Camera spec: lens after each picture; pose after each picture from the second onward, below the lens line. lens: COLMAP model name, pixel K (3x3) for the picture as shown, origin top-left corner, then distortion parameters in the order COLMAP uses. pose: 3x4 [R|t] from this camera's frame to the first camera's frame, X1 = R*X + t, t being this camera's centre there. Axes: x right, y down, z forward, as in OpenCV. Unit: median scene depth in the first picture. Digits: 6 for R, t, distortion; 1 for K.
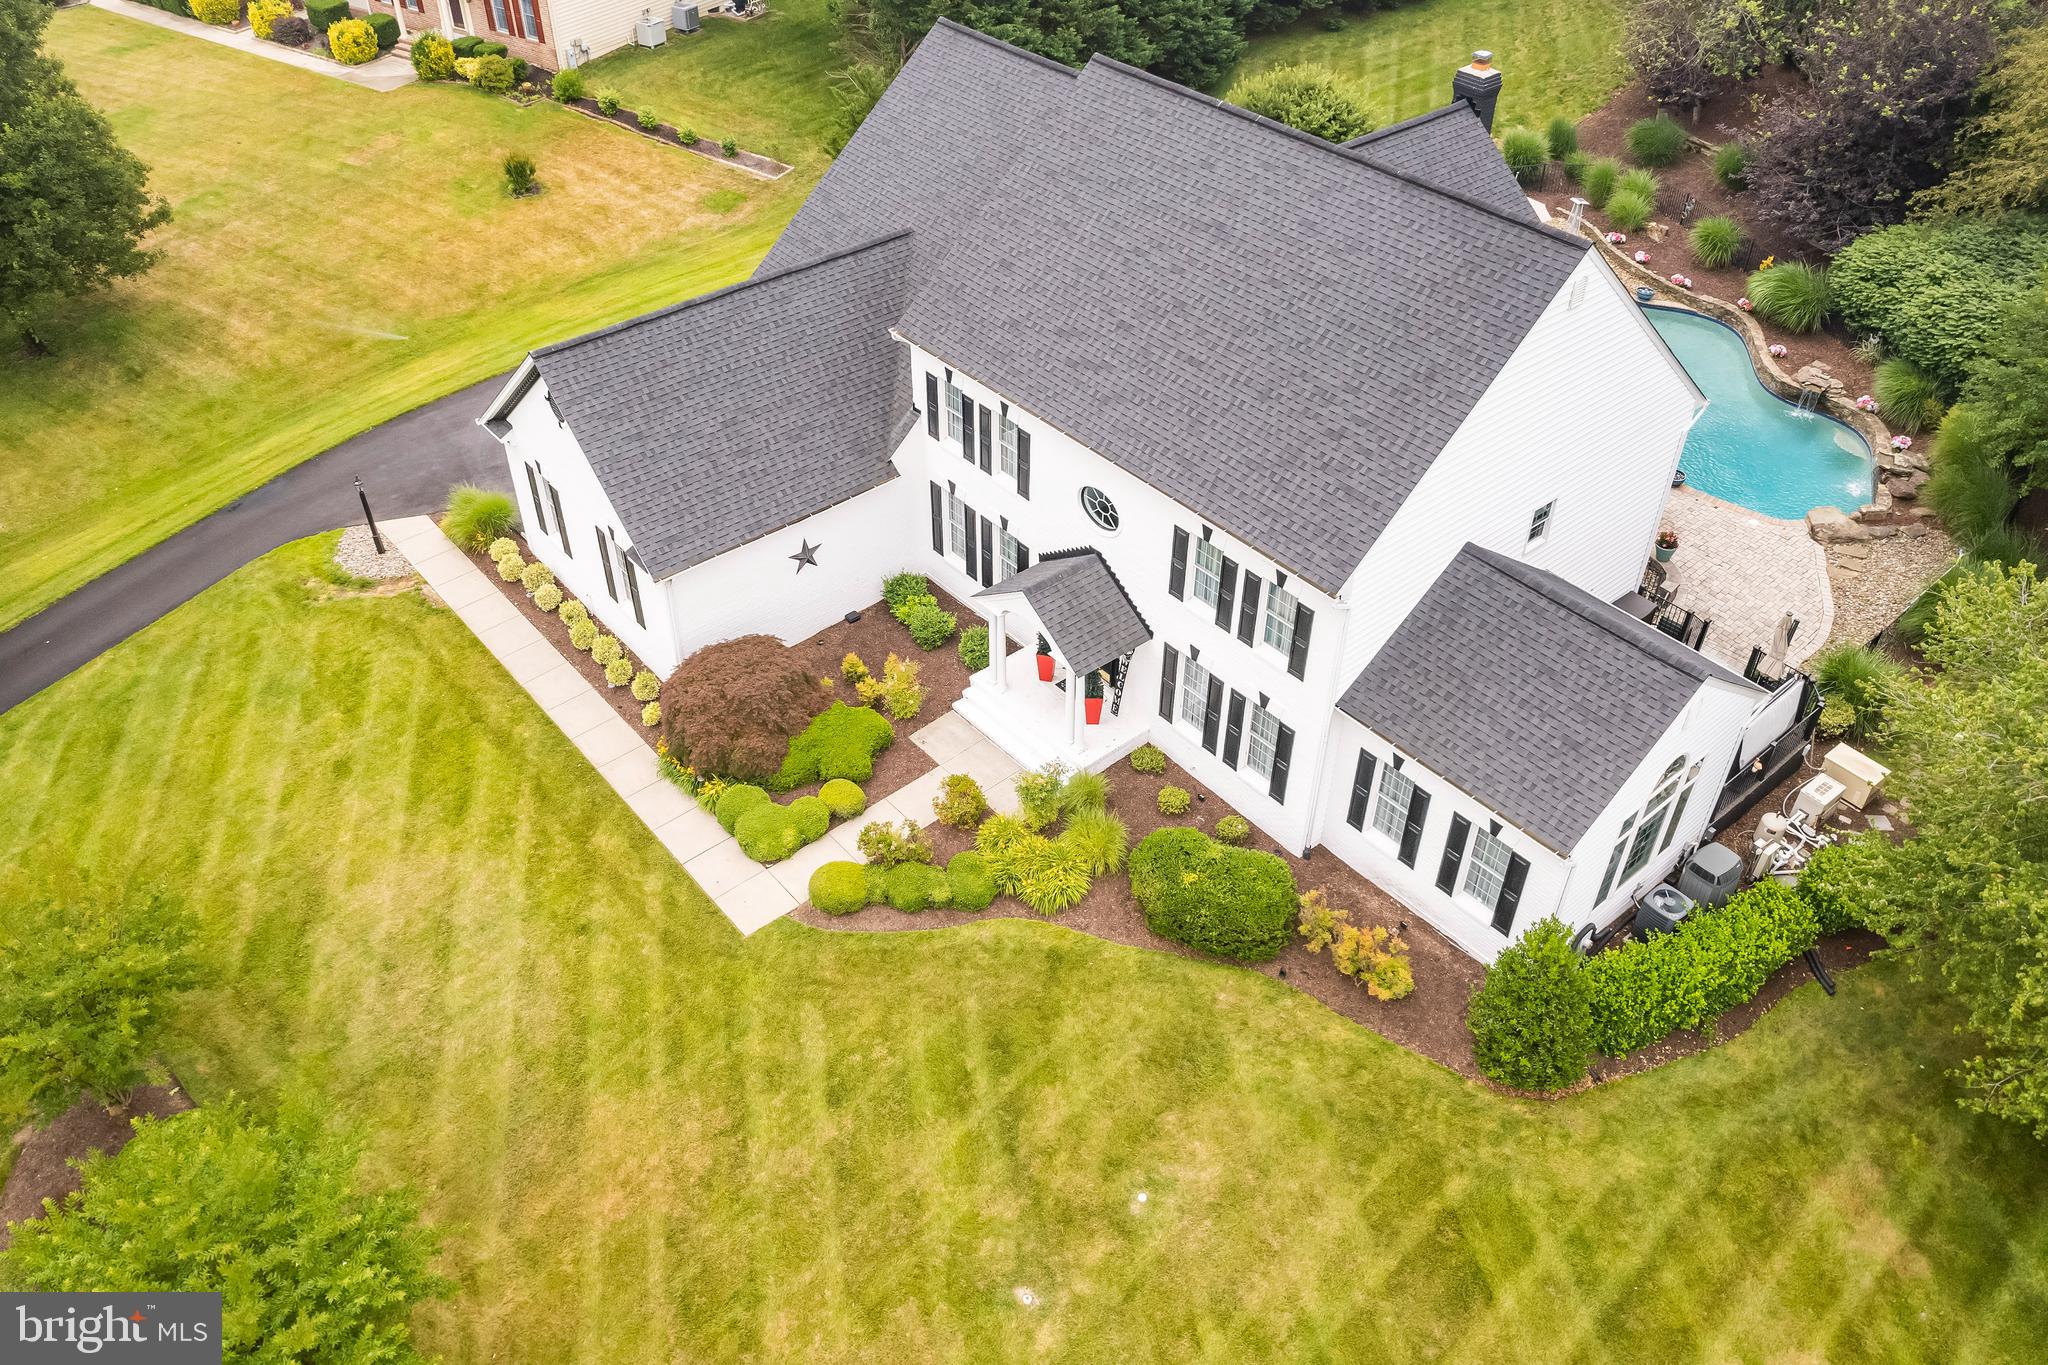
lens RADIAL K [[1556.4, 0, 1018.2], [0, 1556.4, 683.1], [0, 0, 1]] dist [-0.068067, 0.039244]
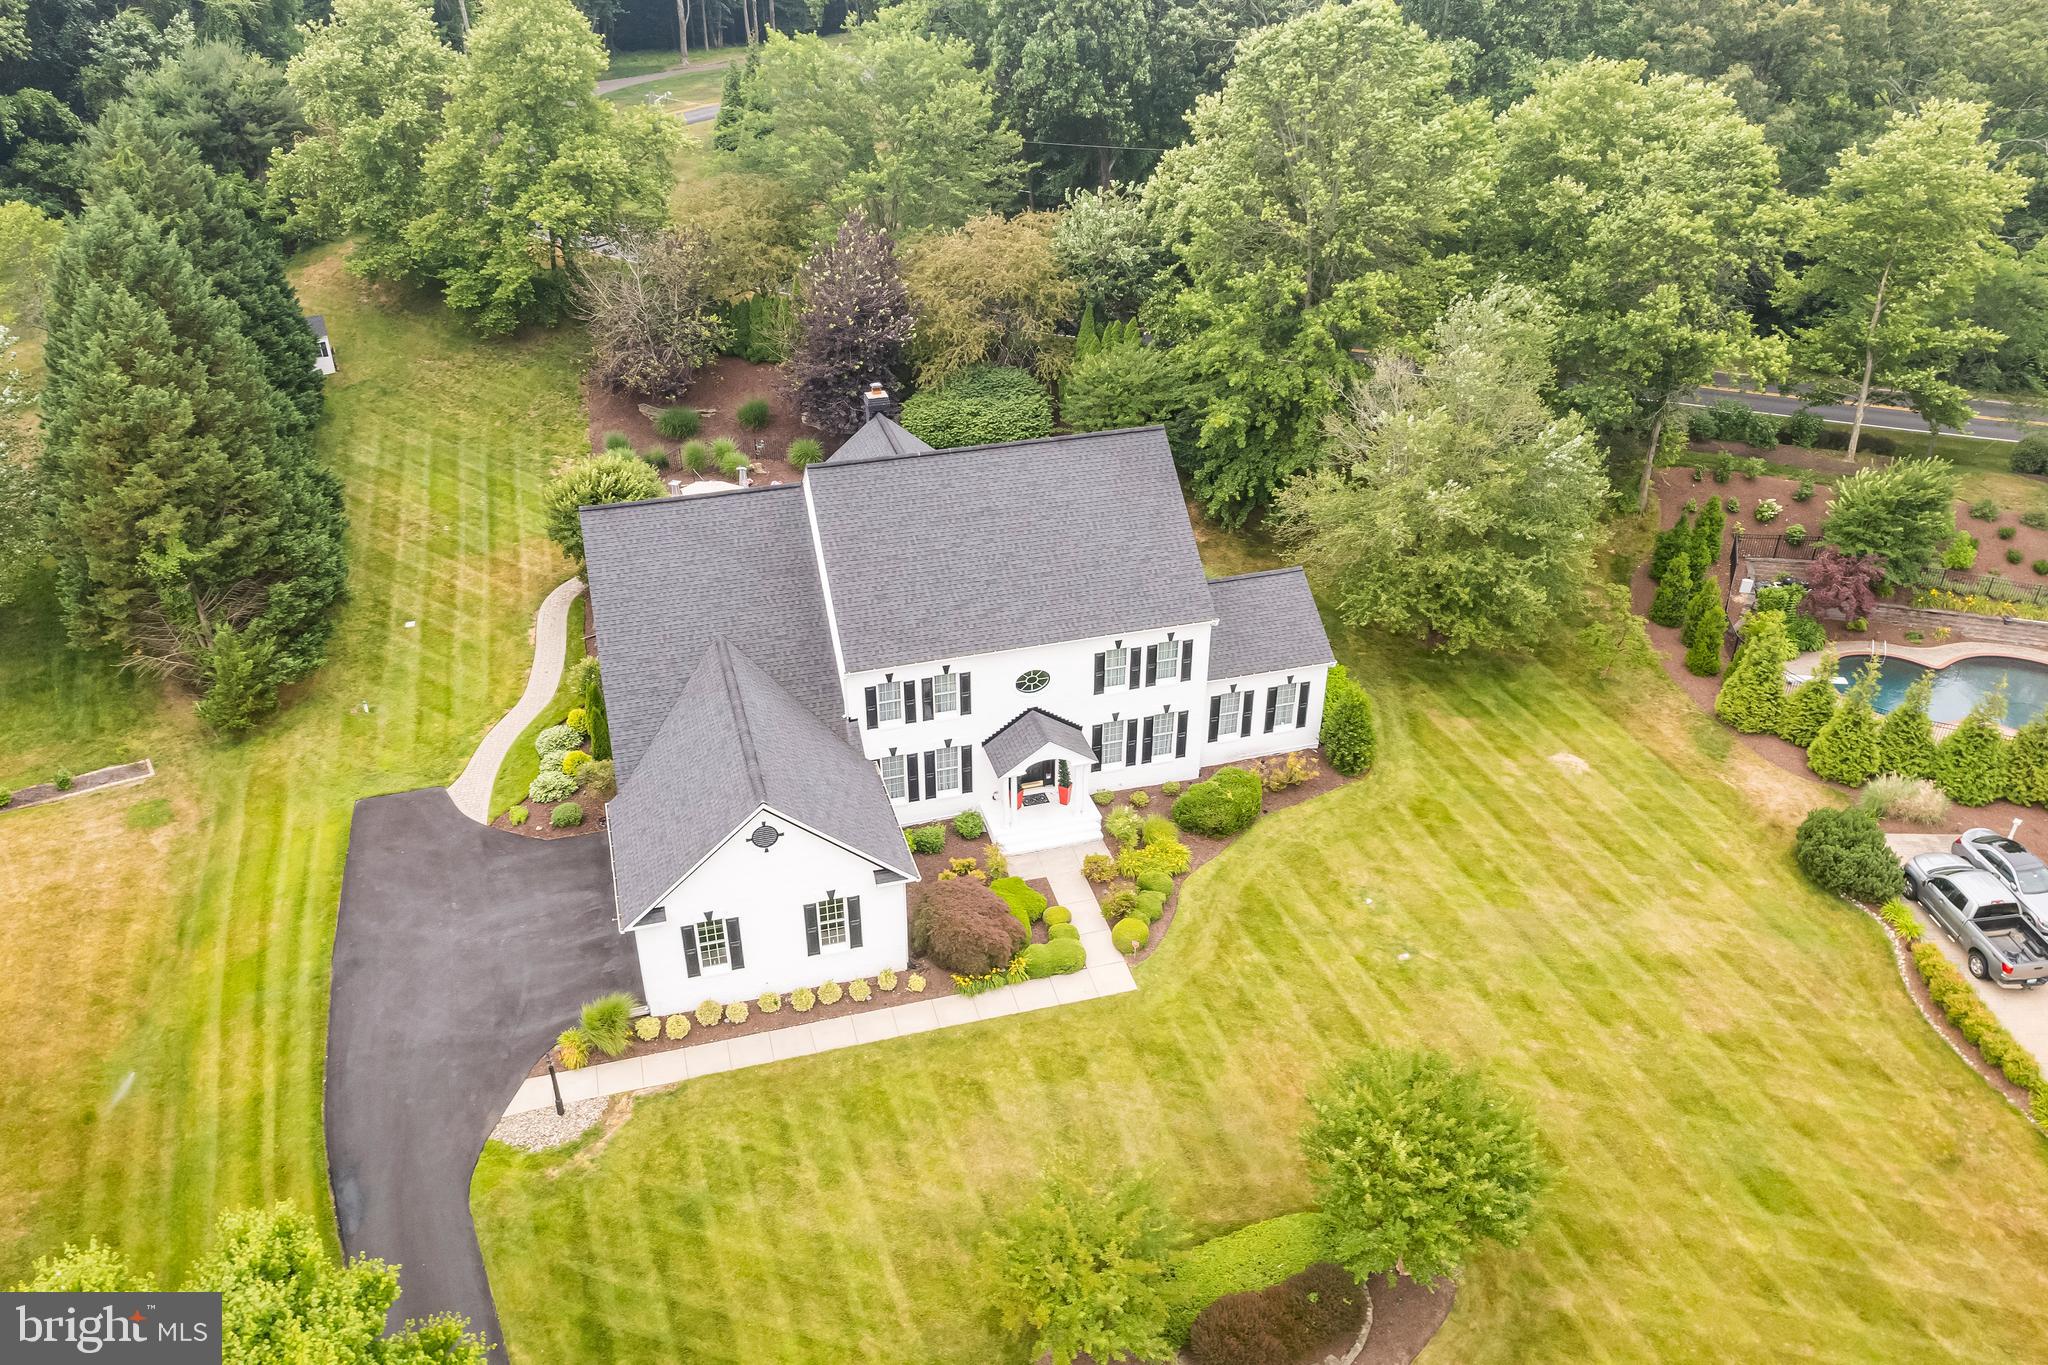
lens RADIAL K [[1562.4, 0, 1044.5], [0, 1562.4, 678.8], [0, 0, 1]] dist [-0.062487, 0.044799]
pose [[0.393548, -0.472575, 0.788539, -1.162506], [0.587388, 0.789092, 0.179750, -0.376840], [-0.707175, 0.392438, 0.588130, 0.010222]]
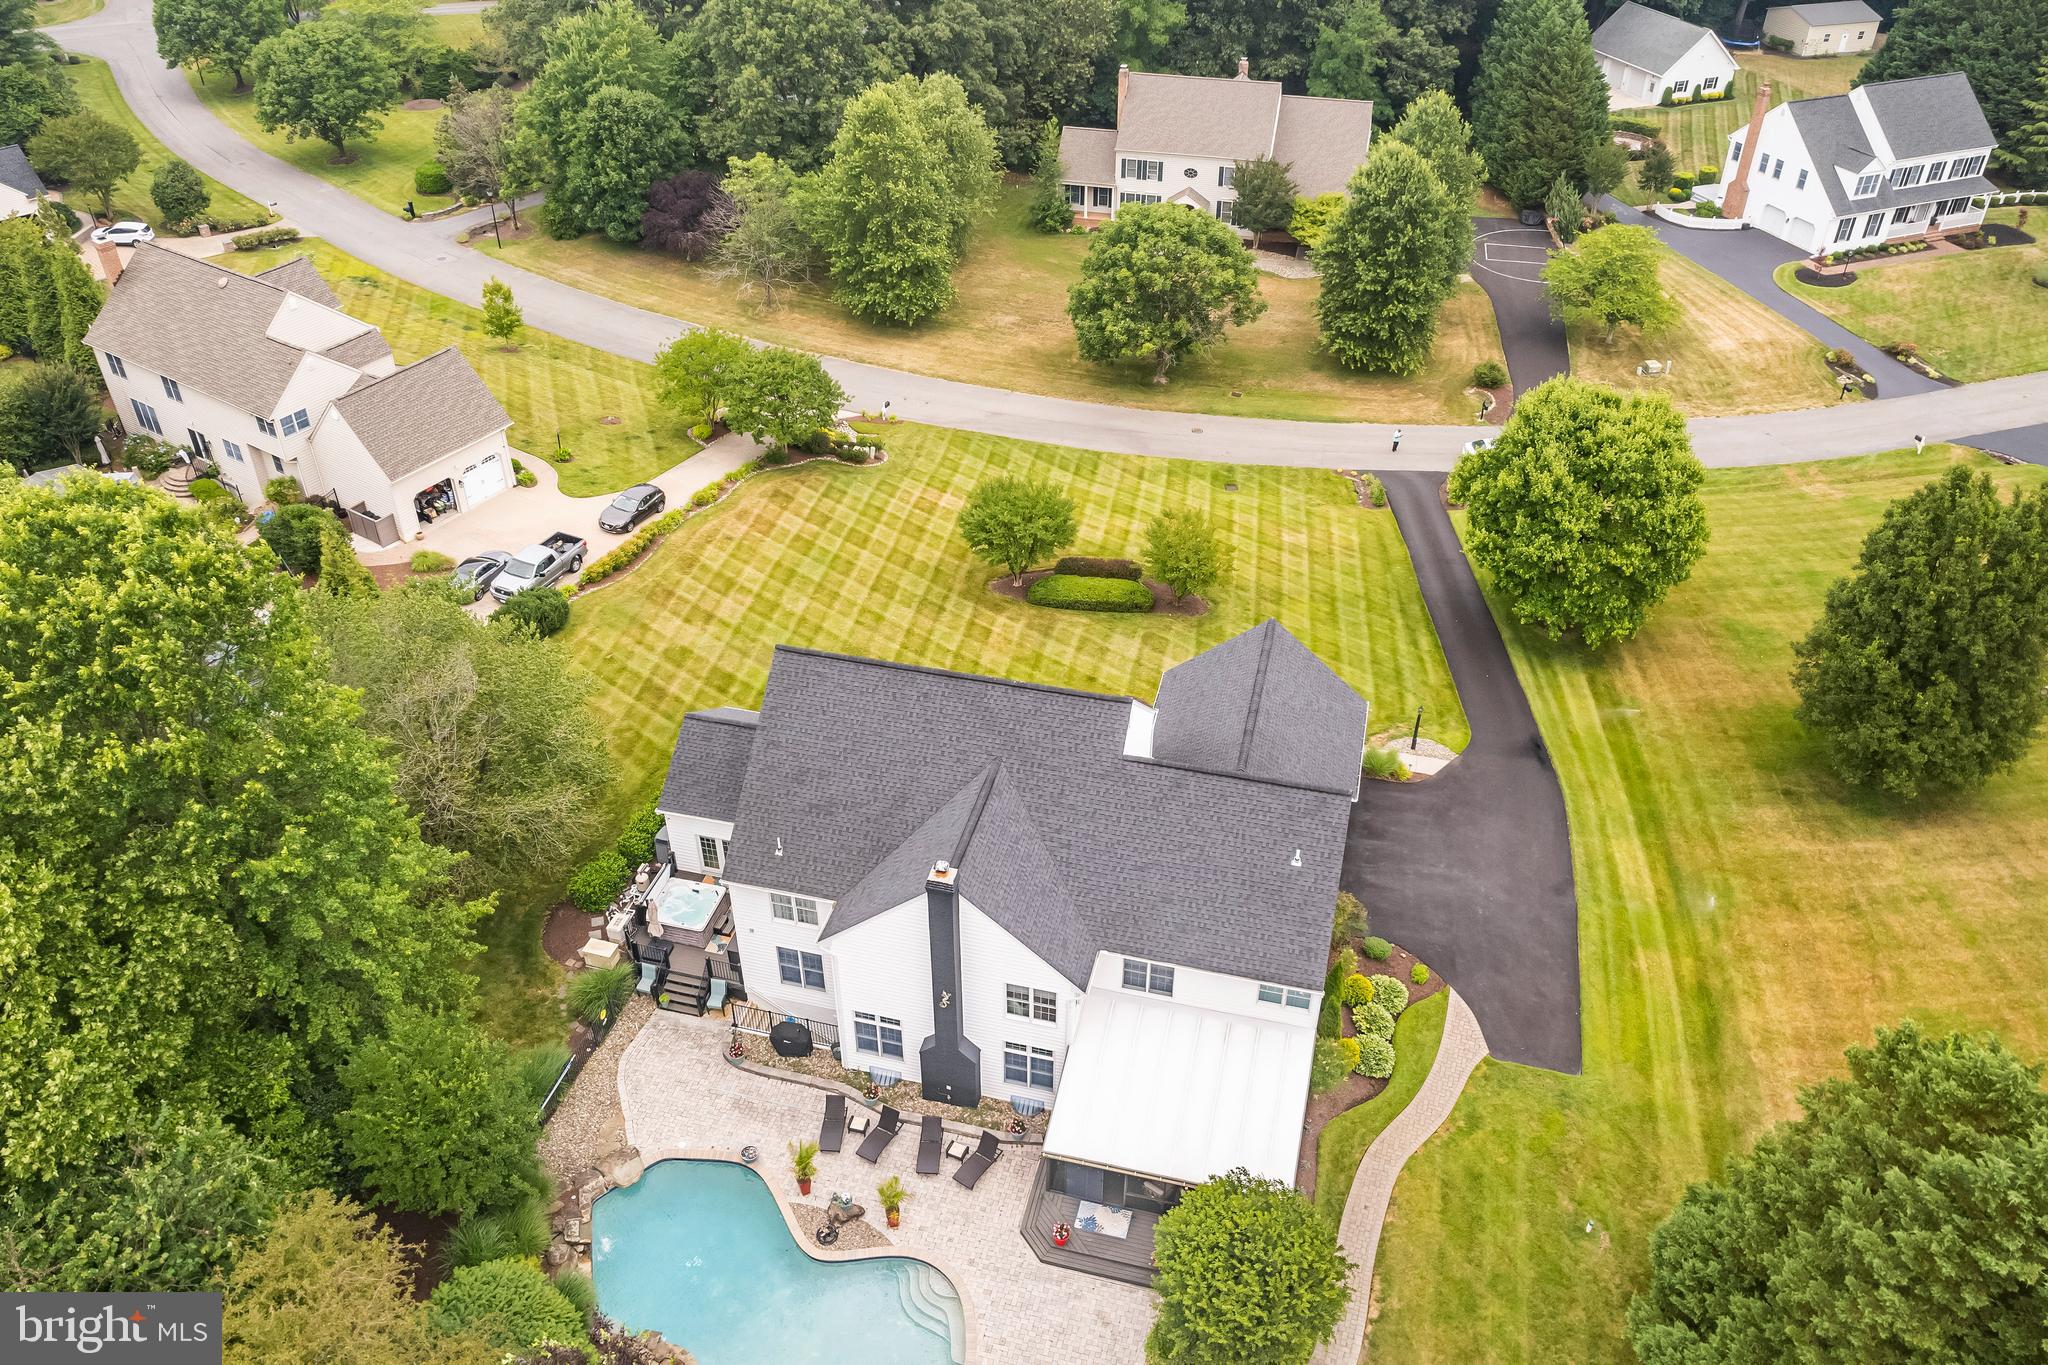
lens RADIAL K [[1543.4, 0, 1024.0], [0, 1543.4, 682.5], [0, 0, 1]] dist [-0.048663, 0.007771]
pose [[-0.811044, 0.350633, -0.468256, 0.834835], [-0.374491, 0.303731, 0.876073, -1.692879], [0.449404, 0.885892, -0.115030, 1.105221]]
